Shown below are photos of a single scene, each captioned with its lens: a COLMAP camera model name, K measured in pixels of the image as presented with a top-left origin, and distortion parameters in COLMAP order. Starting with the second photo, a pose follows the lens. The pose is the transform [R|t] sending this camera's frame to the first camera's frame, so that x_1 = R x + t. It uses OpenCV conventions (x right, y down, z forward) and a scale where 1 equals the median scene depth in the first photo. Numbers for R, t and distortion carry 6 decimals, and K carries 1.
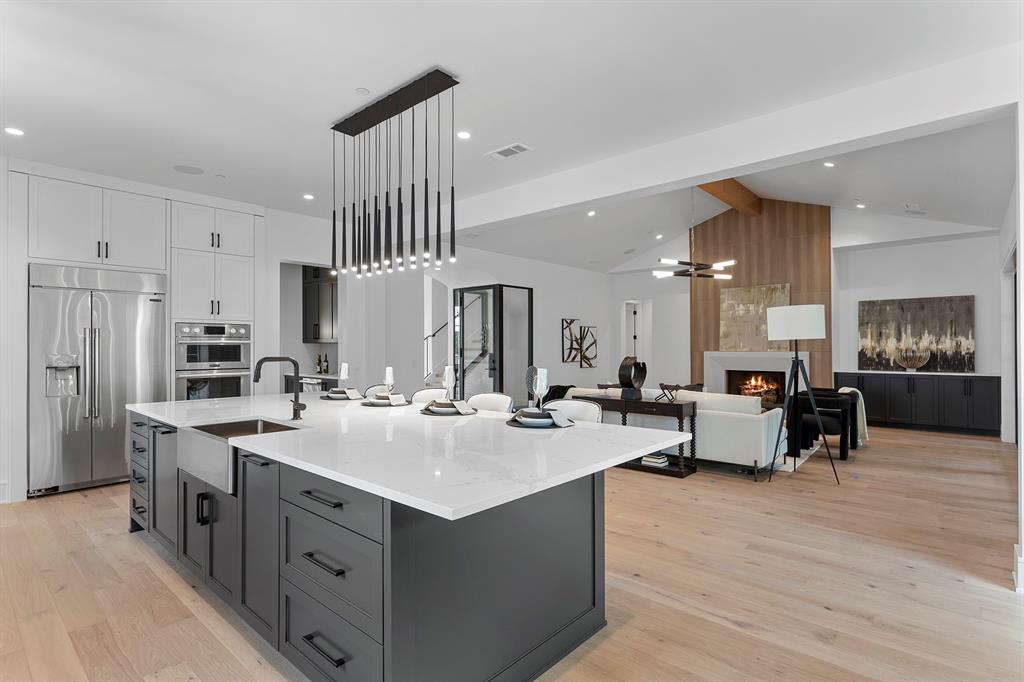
lens RADIAL K [[512.7, 0, 508.0], [0, 512.7, 345.2], [0, 0, 1]] dist [-0.011363, 0.003301]
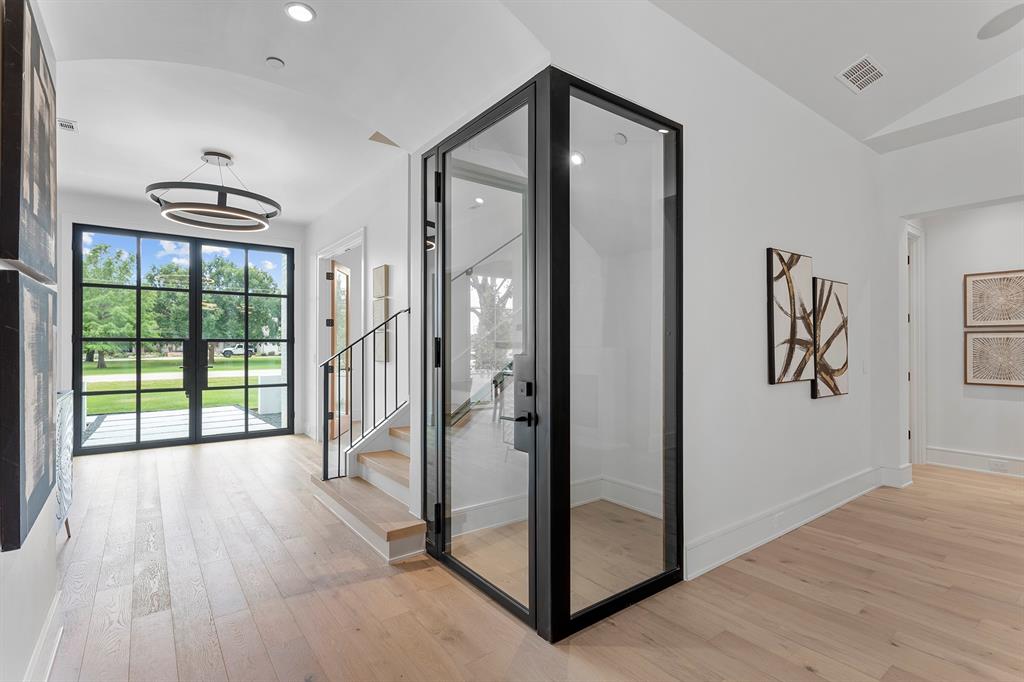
lens RADIAL K [[491.8, 0, 513.1], [0, 491.8, 343.4], [0, 0, 1]] dist [0.001065, 0.001992]
pose [[0.981686, 0.004040, -0.190464, 0.009145], [-0.003739, 0.999991, 0.001939, 0.008976], [0.190470, -0.001191, 0.981692, 0.761512]]
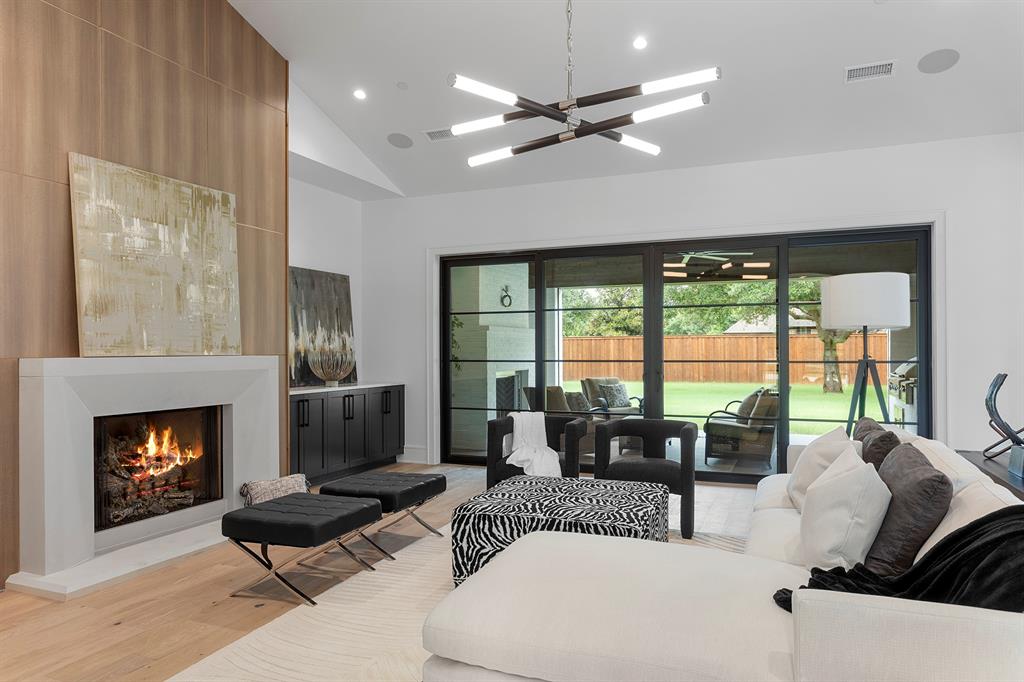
lens RADIAL K [[662.2, 0, 513.5], [0, 662.2, 347.2], [0, 0, 1]] dist [-0.009375, 0.002868]
pose [[-0.328387, 0.009026, 0.944500, -0.042043], [0.002623, 0.999959, -0.008644, 0.010526], [-0.944540, -0.000361, -0.328397, 0.936339]]
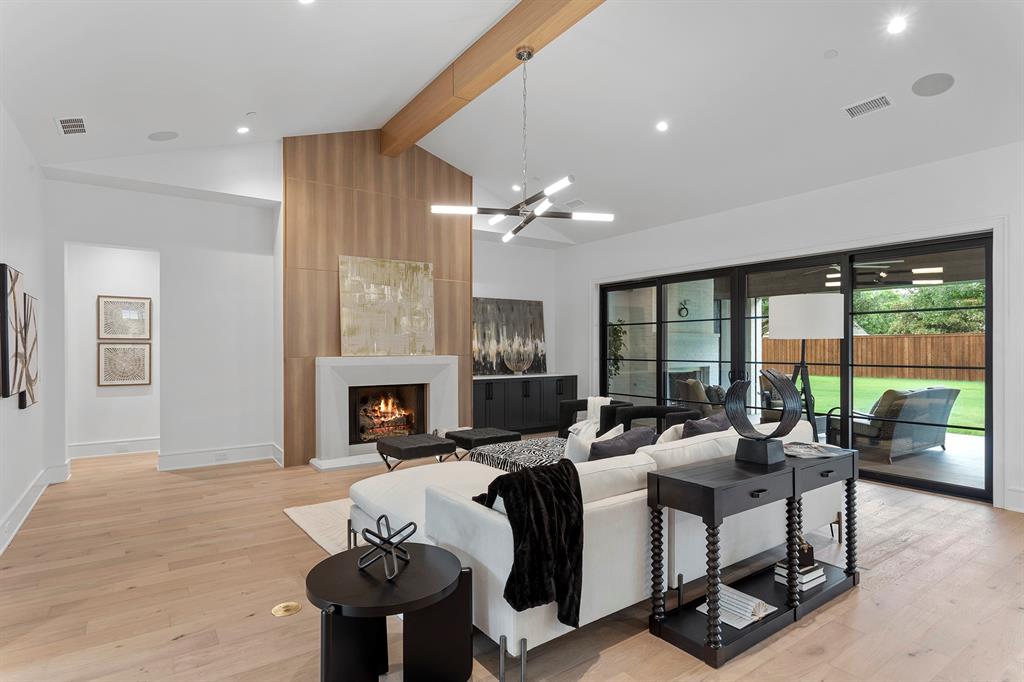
lens RADIAL K [[531.1, 0, 514.6], [0, 531.1, 343.3], [0, 0, 1]] dist [-0.006579, 0.000794]
pose [[0.223904, 0.010186, 0.974558, -0.167879], [-0.001940, 0.999948, -0.010006, 0.001944], [-0.974609, 0.000350, 0.223912, 0.693205]]
